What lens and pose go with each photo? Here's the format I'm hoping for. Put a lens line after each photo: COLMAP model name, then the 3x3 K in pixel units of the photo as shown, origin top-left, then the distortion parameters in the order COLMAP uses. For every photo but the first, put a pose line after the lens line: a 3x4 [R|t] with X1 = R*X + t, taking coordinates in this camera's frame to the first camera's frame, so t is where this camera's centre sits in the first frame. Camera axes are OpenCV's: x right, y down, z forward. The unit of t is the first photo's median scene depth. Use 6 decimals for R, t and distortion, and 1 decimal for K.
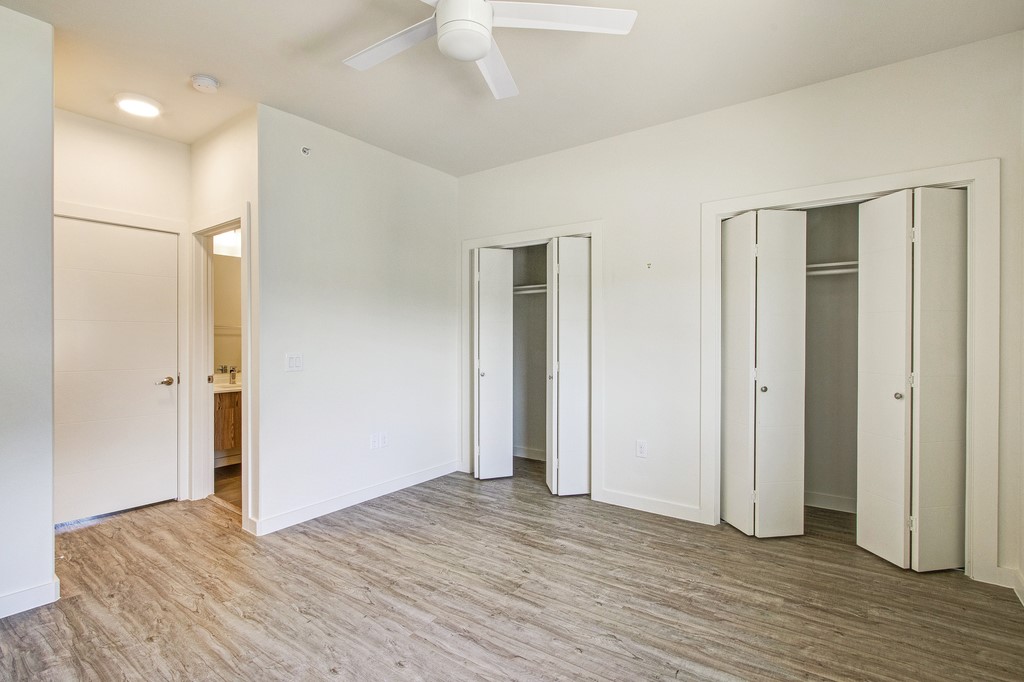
lens RADIAL K [[480.8, 0, 509.2], [0, 480.8, 335.4], [0, 0, 1]] dist [-0.018963, 0.003042]
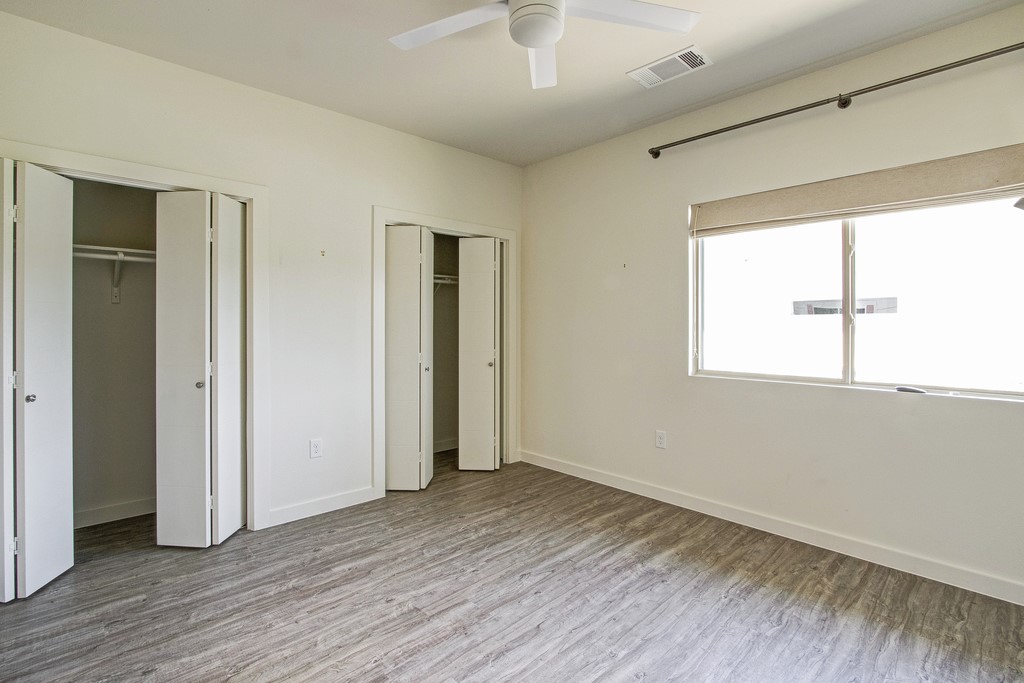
lens RADIAL K [[480.8, 0, 498.8], [0, 480.8, 326.5], [0, 0, 1]] dist [-0.018963, 0.003042]
pose [[0.201534, 0.000699, 0.979481, -0.670569], [-0.003381, 0.999994, -0.000018, -0.002524], [-0.979476, -0.003308, 0.201535, 0.552414]]
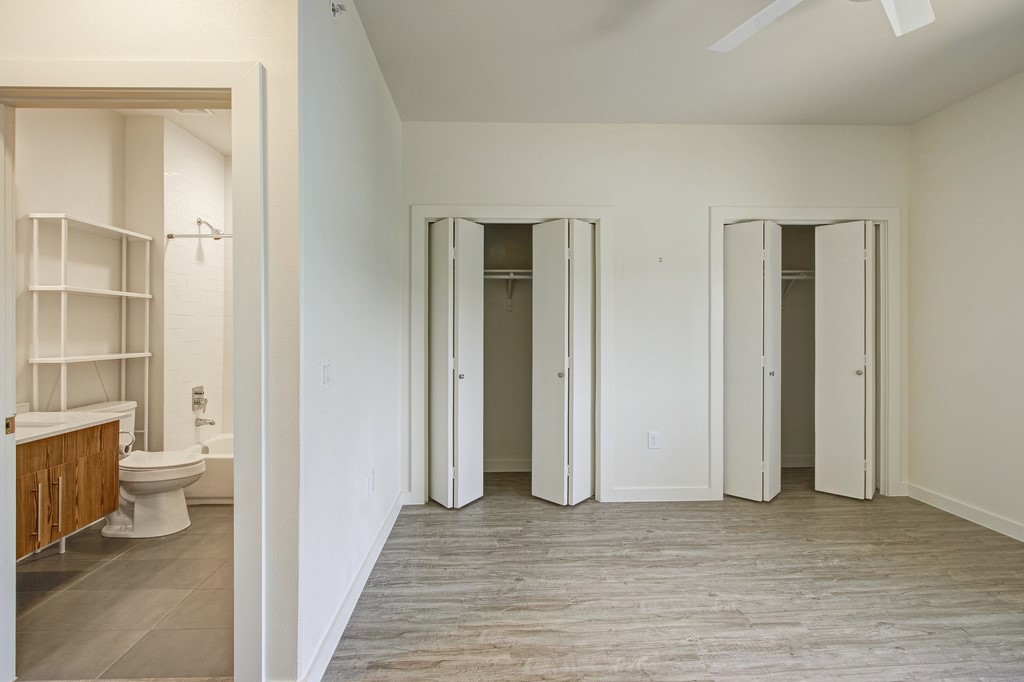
lens RADIAL K [[480.8, 0, 502.5], [0, 480.8, 327.2], [0, 0, 1]] dist [-0.018963, 0.003042]
pose [[0.789848, 0.004947, 0.613283, -0.705446], [-0.002434, 0.999985, -0.004931, 0.004665], [-0.613298, 0.002401, 0.789848, 0.472682]]
